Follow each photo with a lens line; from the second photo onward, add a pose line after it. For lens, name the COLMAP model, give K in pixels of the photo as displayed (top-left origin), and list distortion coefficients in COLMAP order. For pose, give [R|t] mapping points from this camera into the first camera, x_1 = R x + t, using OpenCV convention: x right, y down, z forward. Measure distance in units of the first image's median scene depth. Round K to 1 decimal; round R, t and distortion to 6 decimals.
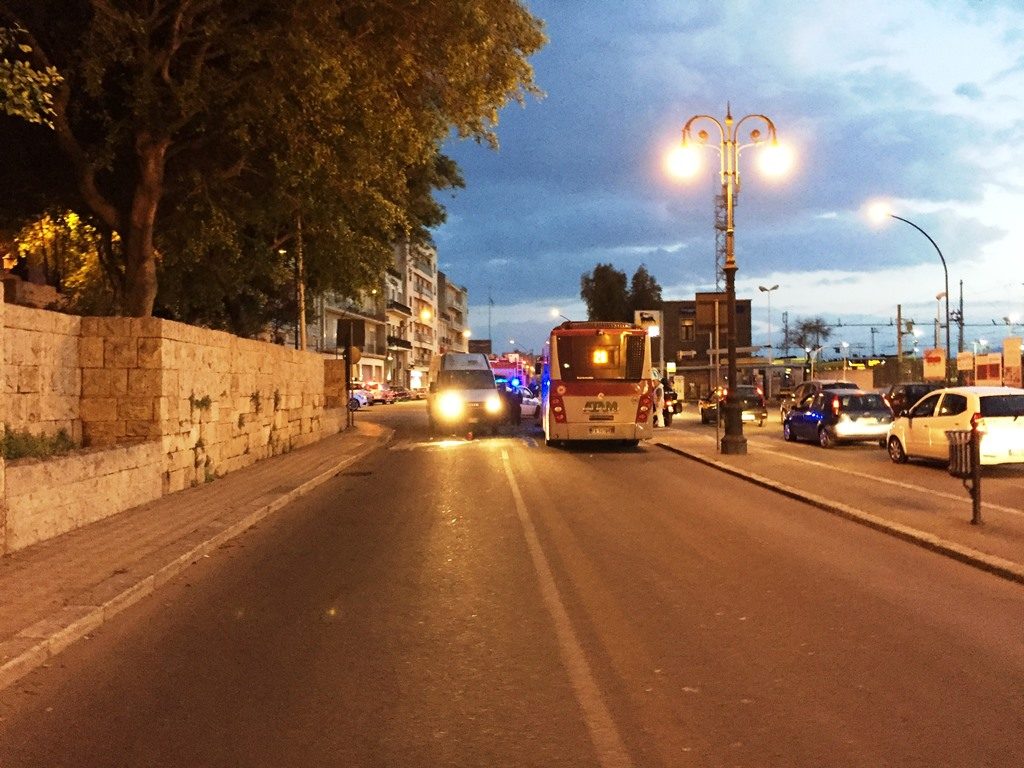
lens RADIAL K [[874.8, 0, 509.8], [0, 874.8, 403.9], [0, 0, 1]] dist [0.087164, 0.001684]
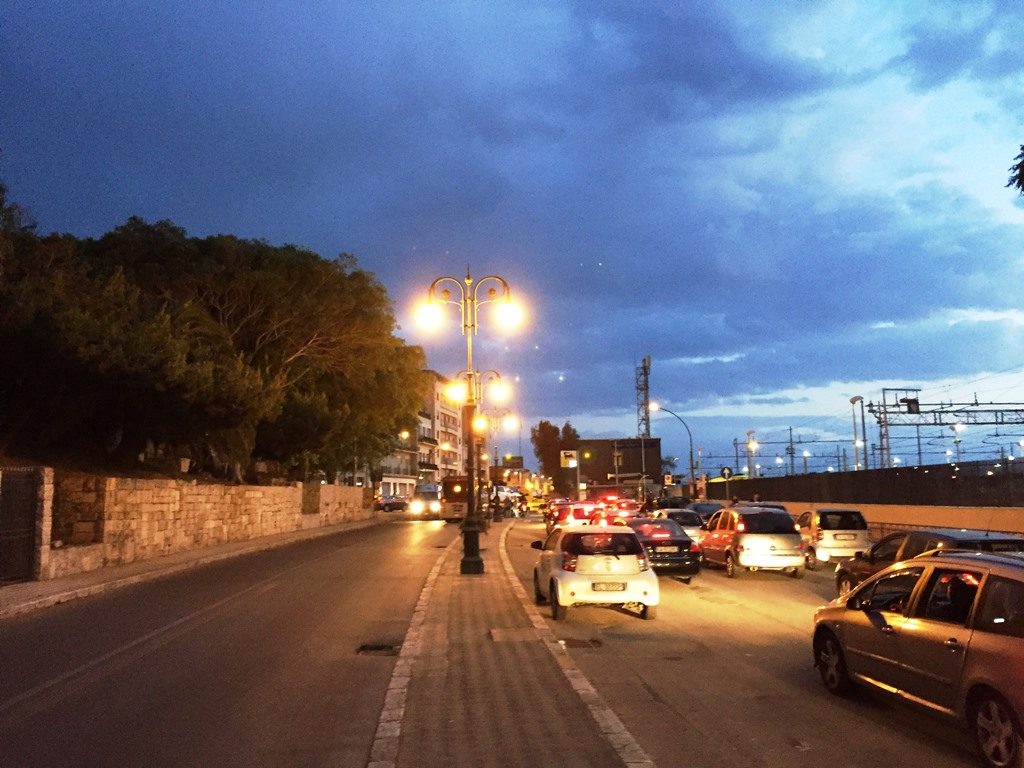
lens RADIAL K [[884.3, 0, 492.6], [0, 884.3, 360.7], [0, 0, 1]] dist [0.045858, -0.004214]
pose [[0.996482, -0.013598, -0.082702, 0.089065], [-0.000920, 0.984917, -0.173027, 0.006620], [0.083807, 0.172494, 0.981439, -0.365111]]
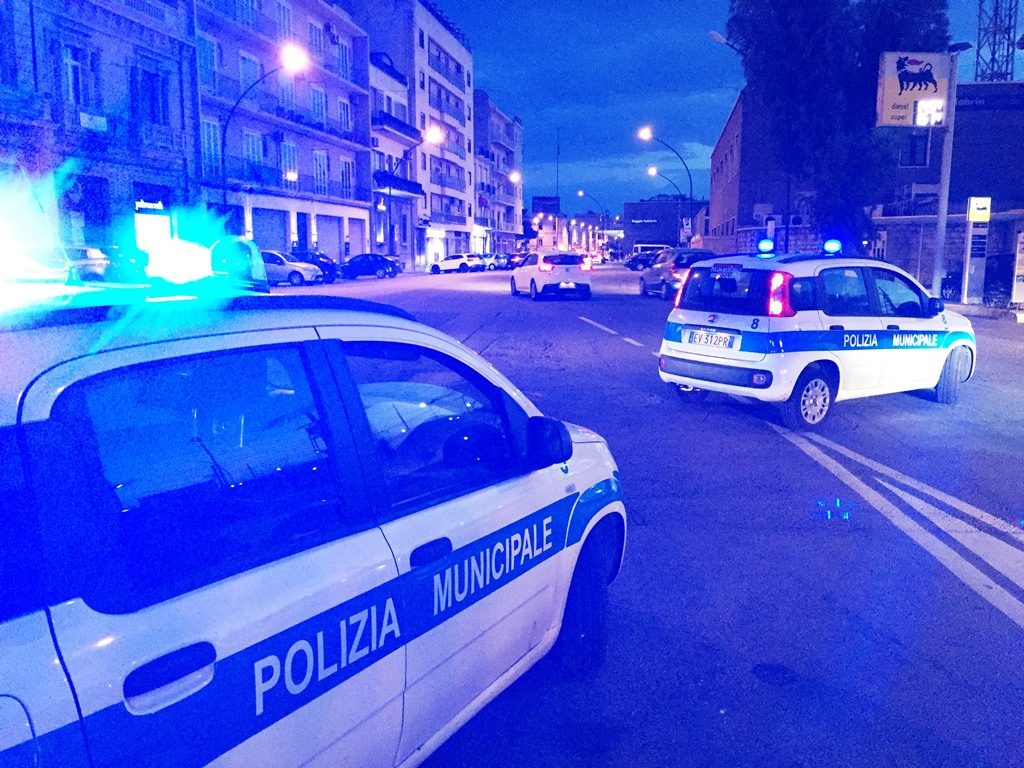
lens RADIAL K [[879.1, 0, 512.9], [0, 879.1, 379.5], [0, 0, 1]] dist [0.093384, -0.140123]
pose [[0.996711, 0.021670, -0.078088, 0.010796], [-0.011850, 0.992200, 0.124090, -0.008470], [0.080168, -0.122757, 0.989194, 0.345459]]
